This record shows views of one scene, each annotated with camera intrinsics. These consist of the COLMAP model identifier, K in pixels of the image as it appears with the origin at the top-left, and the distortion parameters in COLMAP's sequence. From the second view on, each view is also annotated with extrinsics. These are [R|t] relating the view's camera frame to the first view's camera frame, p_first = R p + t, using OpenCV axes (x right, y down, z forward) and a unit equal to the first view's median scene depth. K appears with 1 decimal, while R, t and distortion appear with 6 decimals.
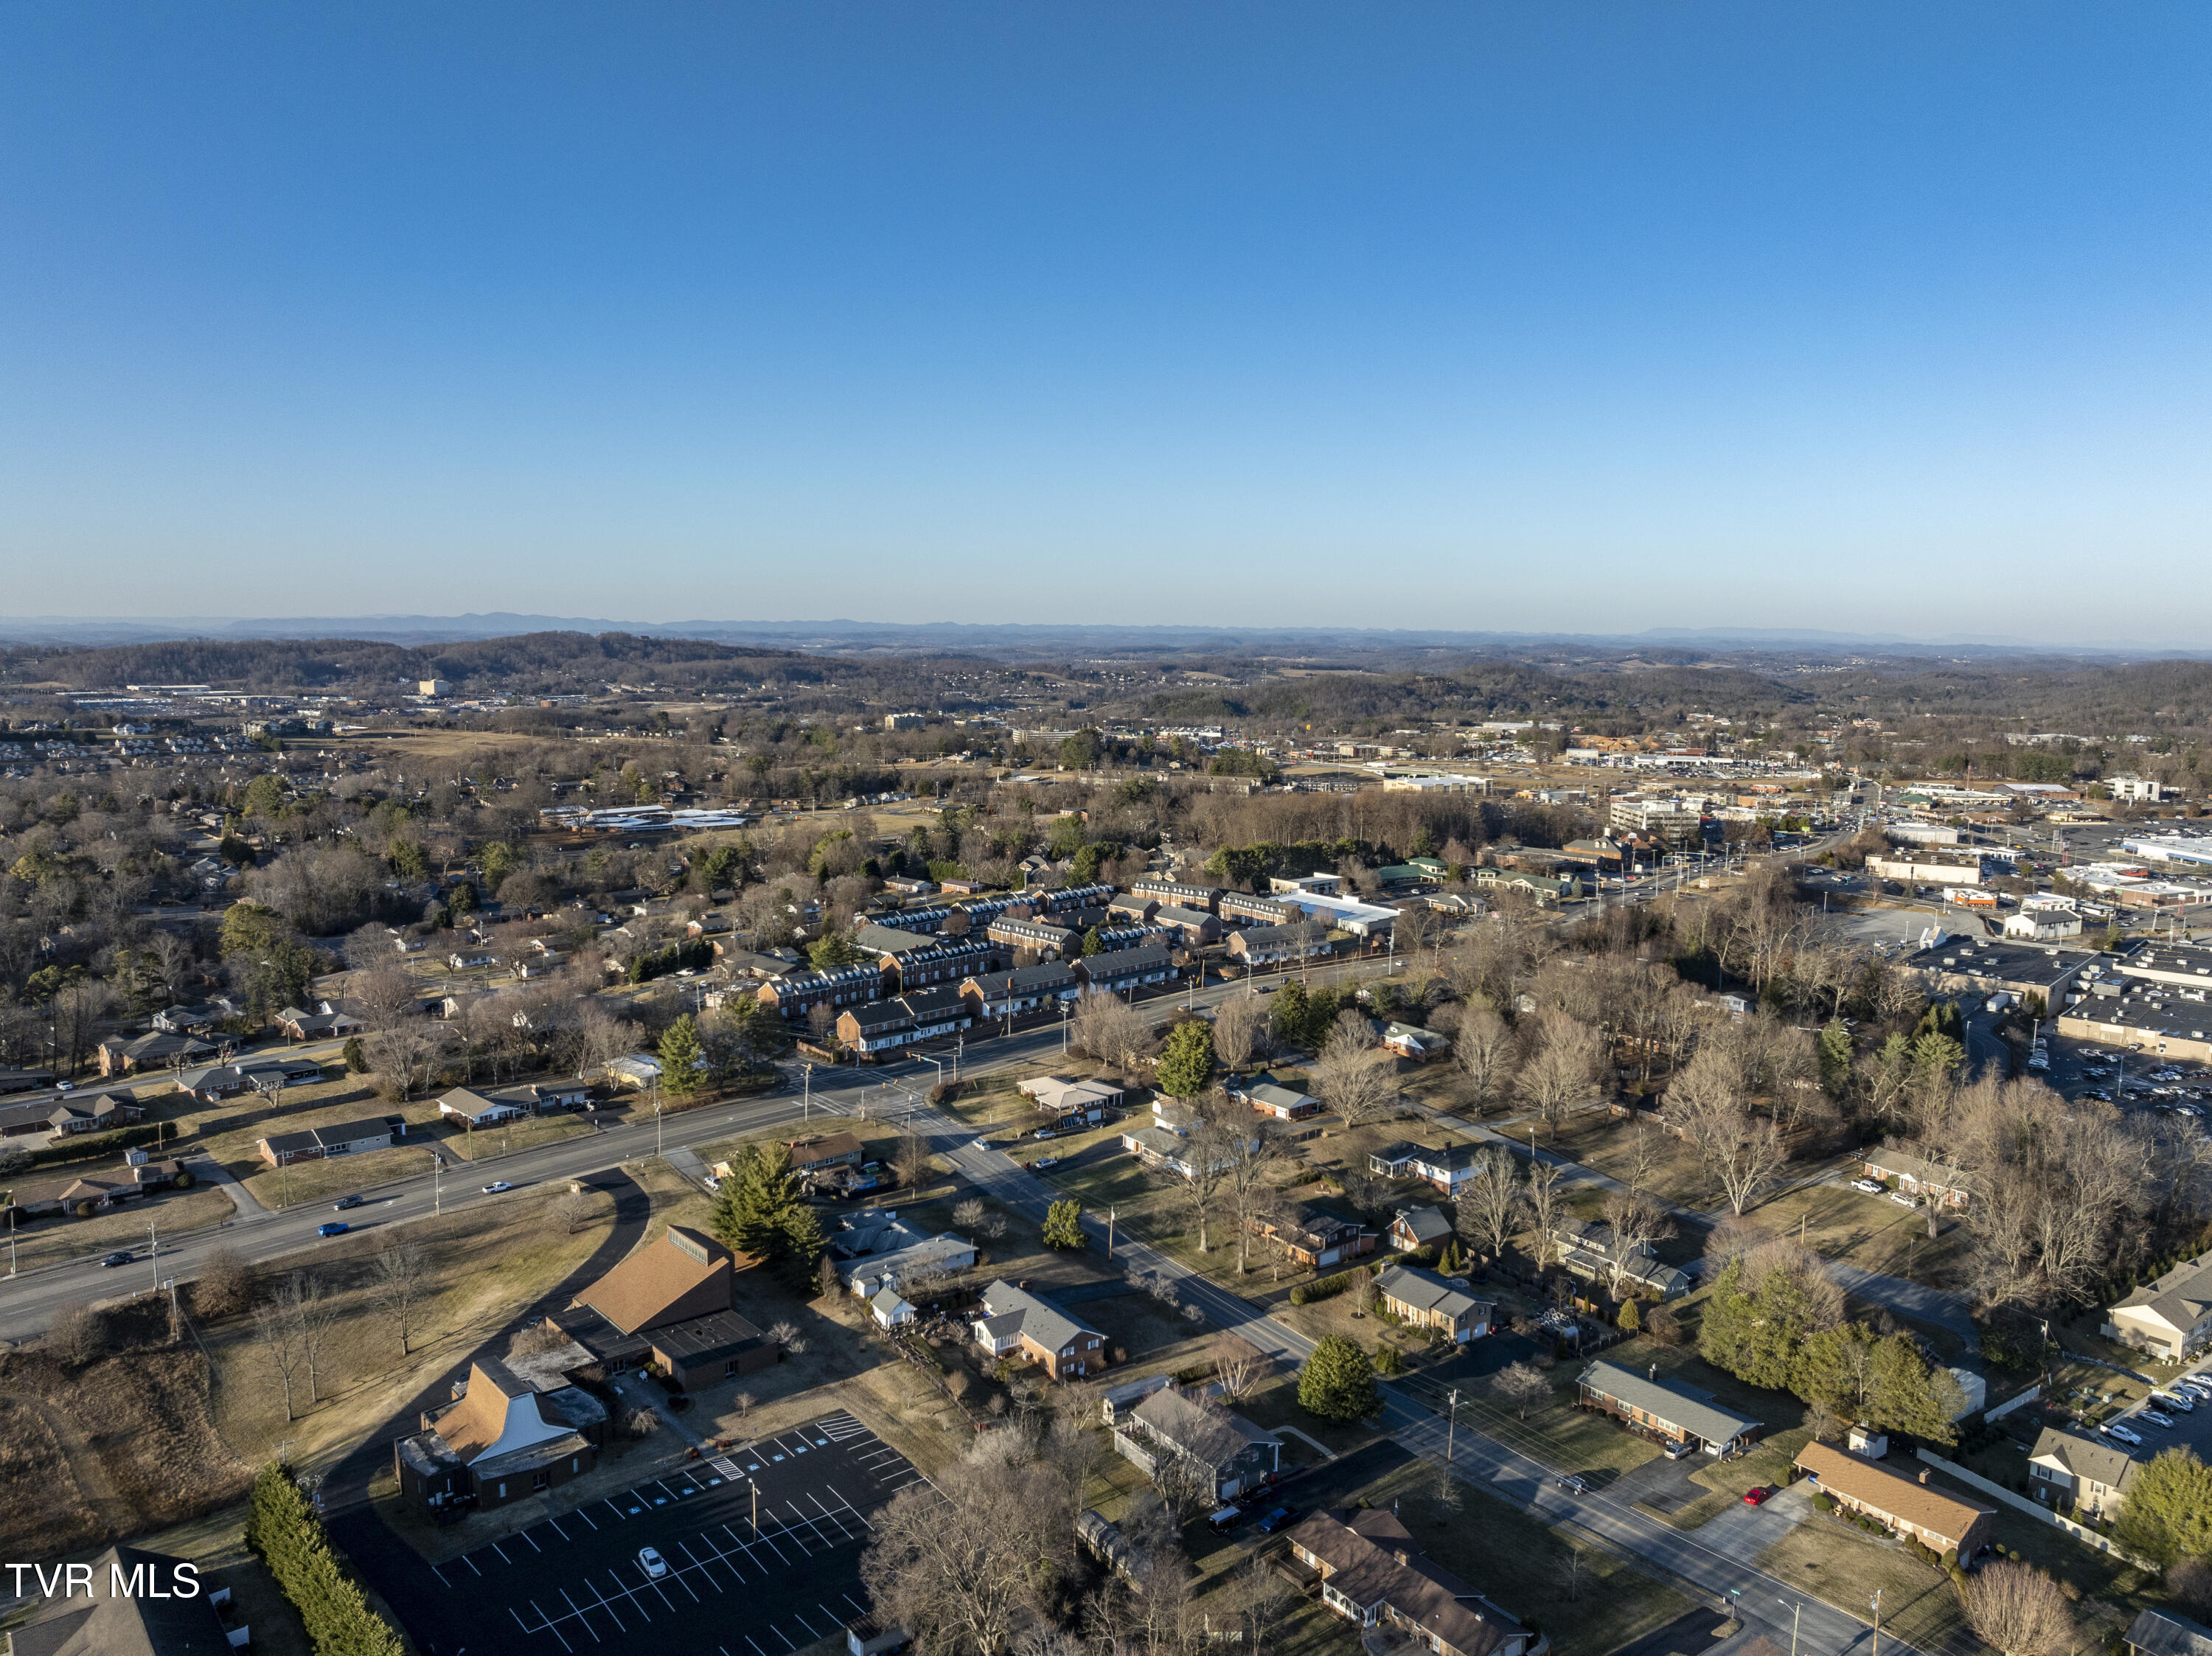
lens RADIAL K [[1586.3, 0, 1106.0], [0, 1586.3, 828.0], [0, 0, 1]] dist [-0.038150, -0.004672]
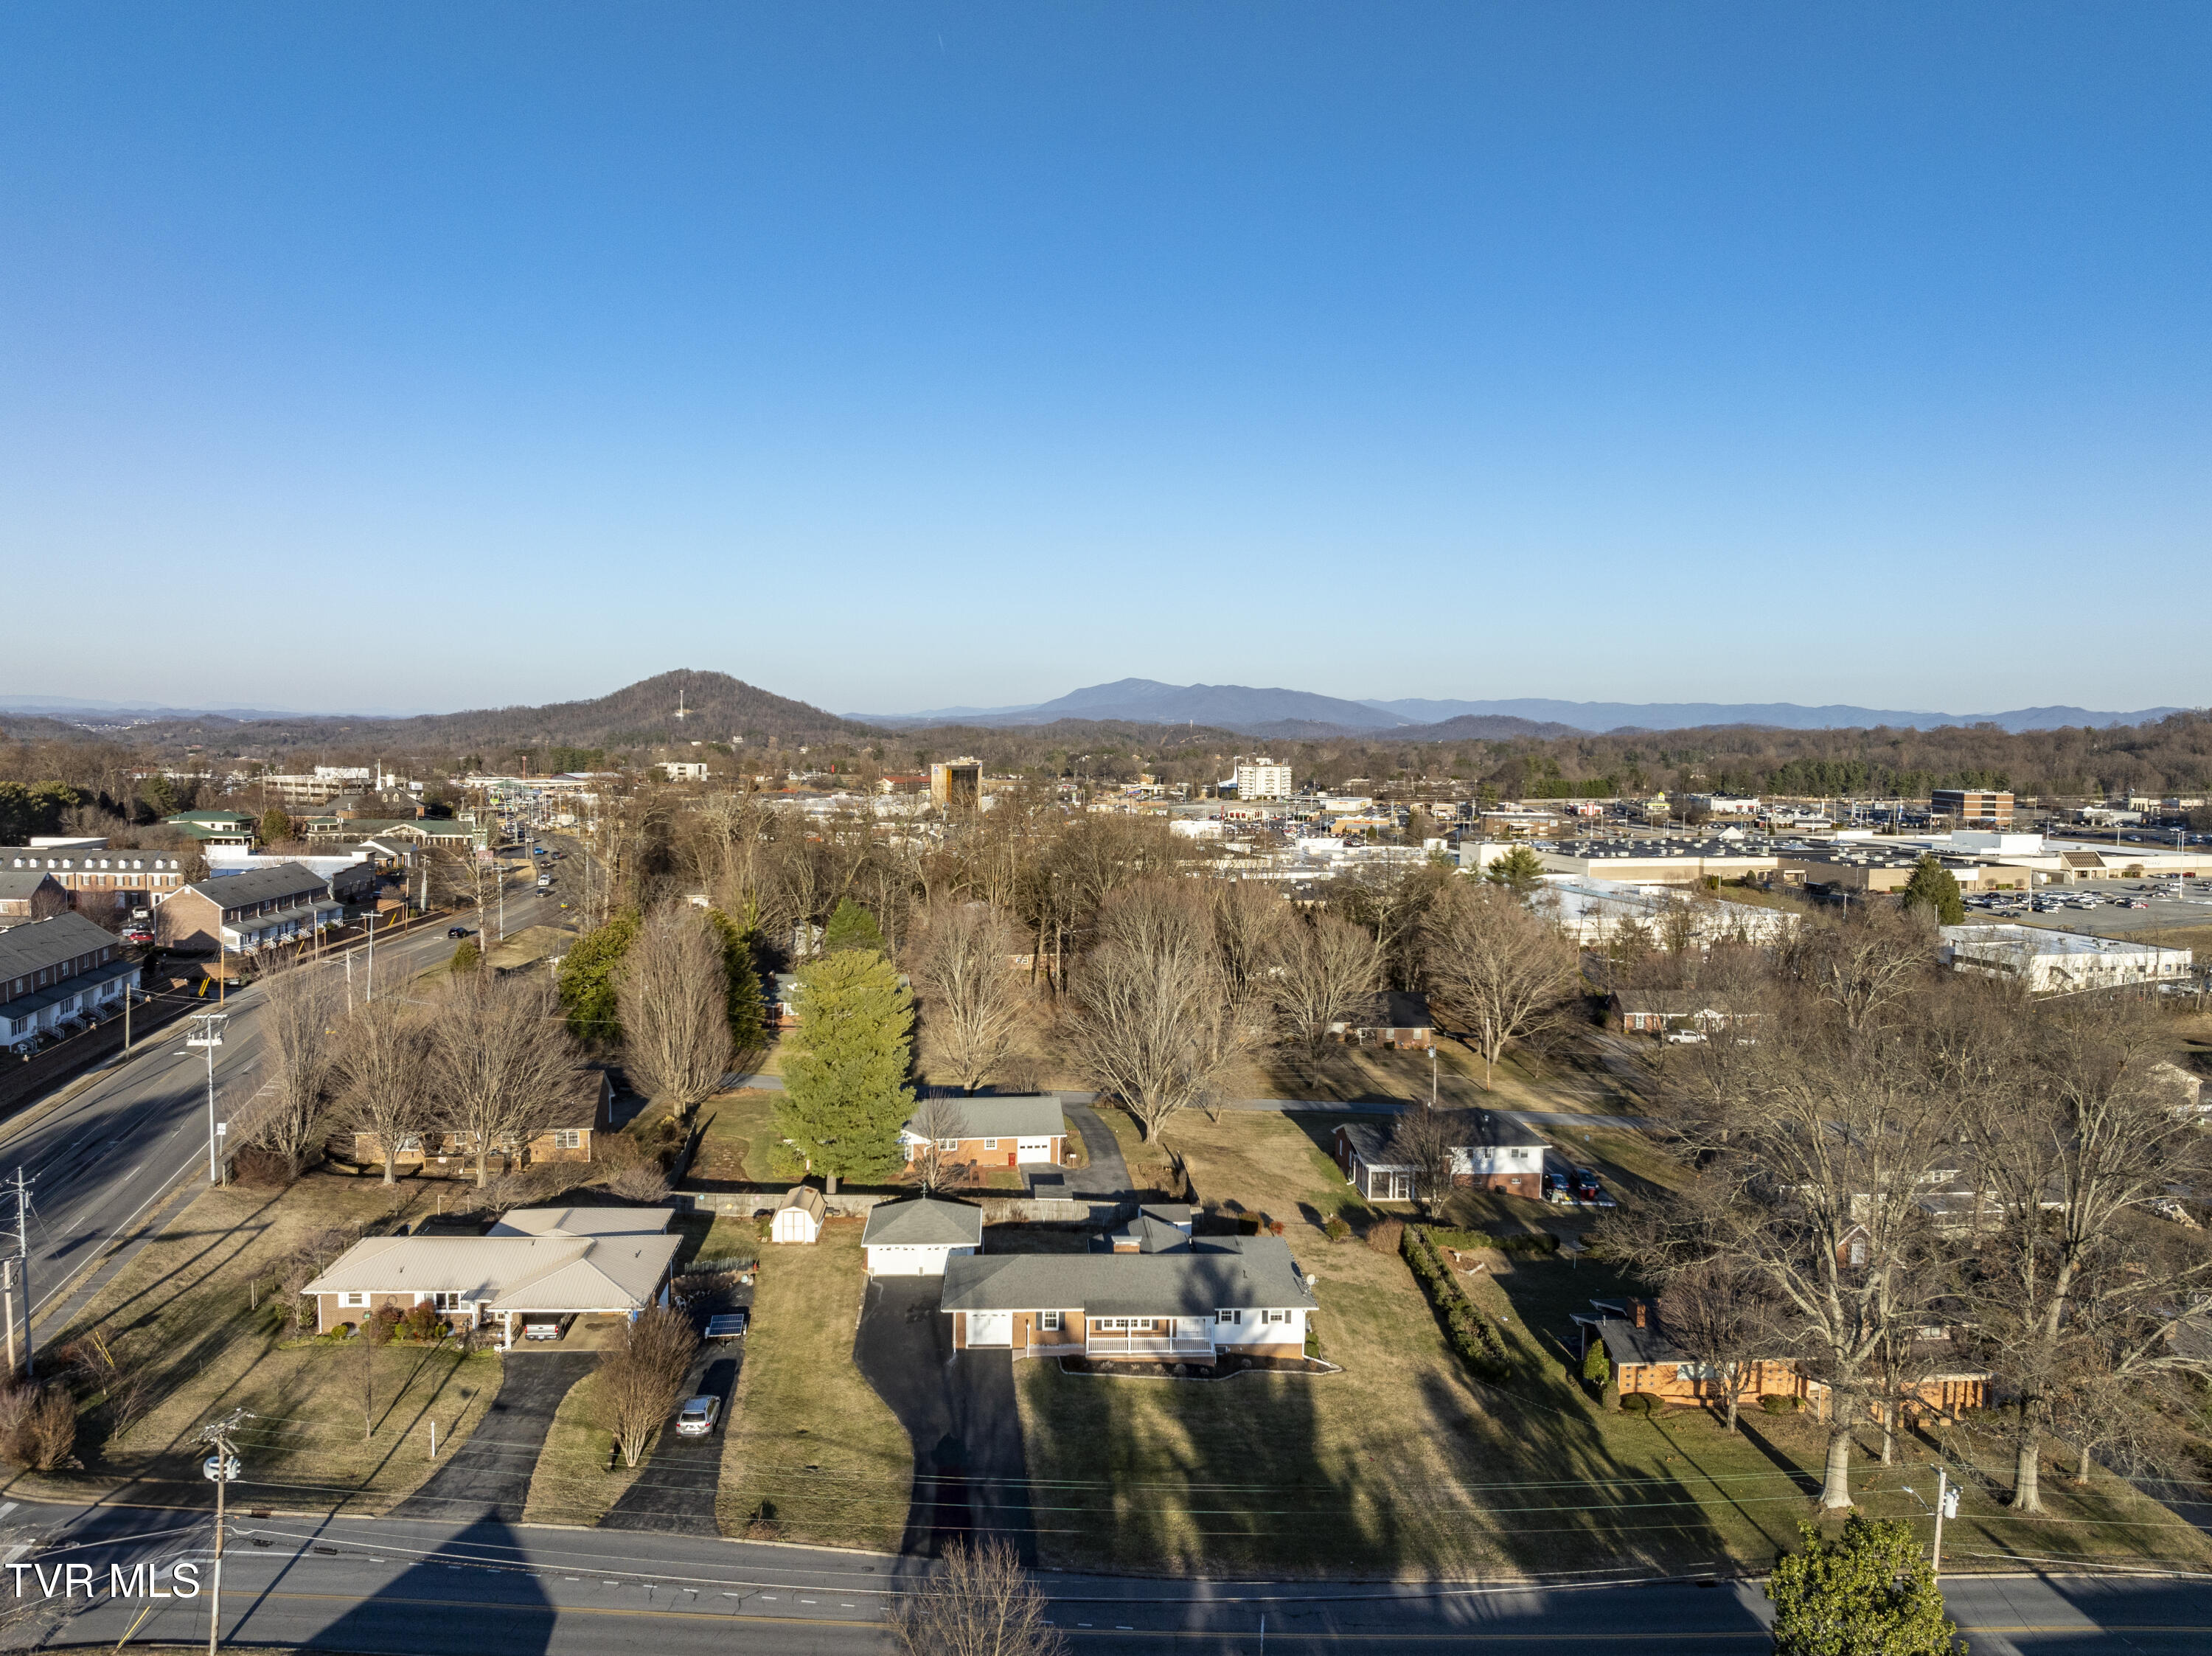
lens RADIAL K [[1586.3, 0, 1106.0], [0, 1586.3, 828.0], [0, 0, 1]] dist [-0.038150, -0.004672]
pose [[0.527269, -0.056498, 0.847818, -0.216485], [0.094621, 0.995485, 0.007493, 0.101081], [-0.844413, 0.076270, 0.530235, 0.792135]]
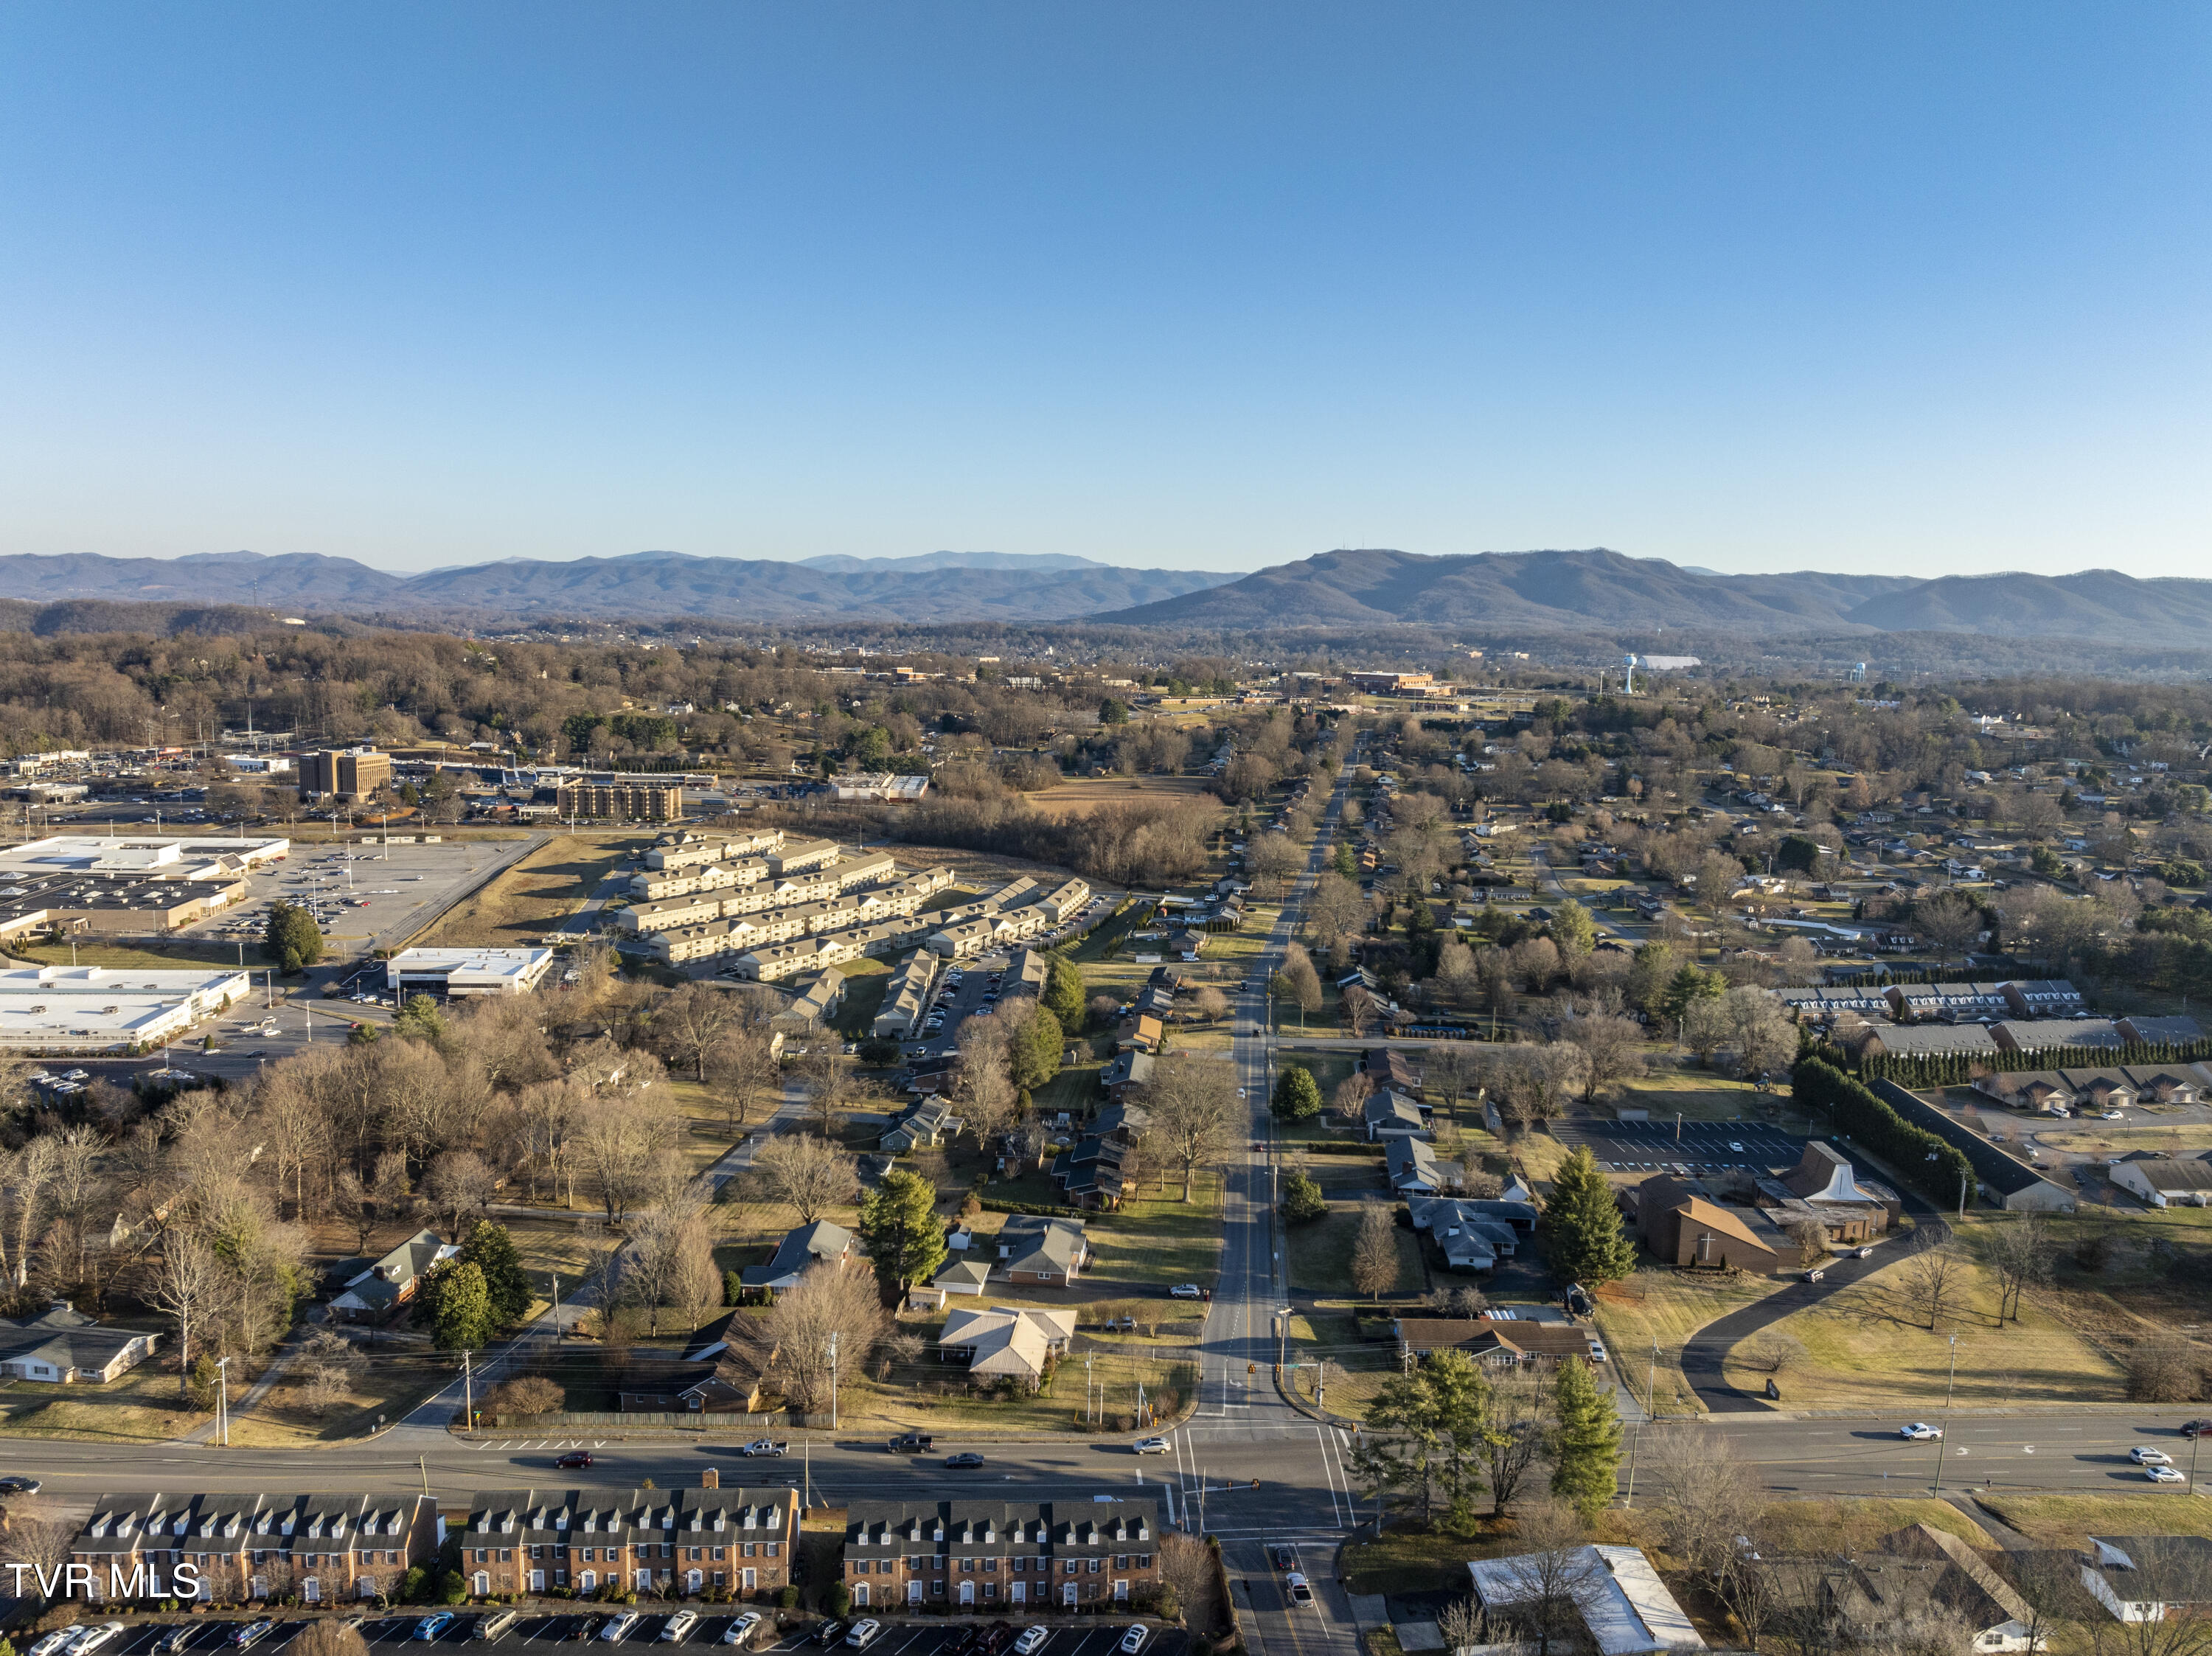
lens RADIAL K [[1586.3, 0, 1106.0], [0, 1586.3, 828.0], [0, 0, 1]] dist [-0.038150, -0.004672]
pose [[-0.763307, -0.118973, 0.634986, -0.466557], [0.038741, 0.972698, 0.228818, -0.194527], [-0.644873, 0.199259, -0.737858, 1.486809]]
